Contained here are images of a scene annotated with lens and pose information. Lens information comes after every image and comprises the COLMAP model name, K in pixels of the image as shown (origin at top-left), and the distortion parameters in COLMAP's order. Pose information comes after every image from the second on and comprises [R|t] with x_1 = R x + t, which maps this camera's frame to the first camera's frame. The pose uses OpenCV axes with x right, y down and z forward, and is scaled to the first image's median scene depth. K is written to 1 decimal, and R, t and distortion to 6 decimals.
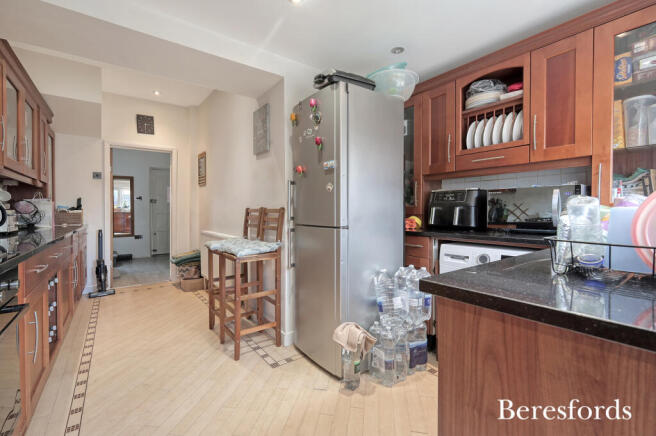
lens RADIAL K [[286.7, 0, 323.5], [0, 286.7, 216.0], [0, 0, 1]] dist [0.003949, 0.000151]
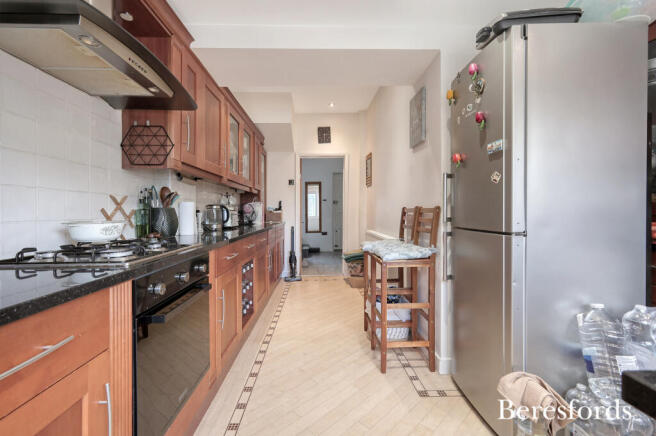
lens RADIAL K [[286.7, 0, 330.2], [0, 286.7, 214.6], [0, 0, 1]] dist [0.003949, 0.000151]
pose [[0.823862, 0.004108, -0.566775, 0.073949], [-0.006310, 0.999978, -0.001924, -0.001990], [0.566755, 0.005161, 0.823870, 0.136643]]
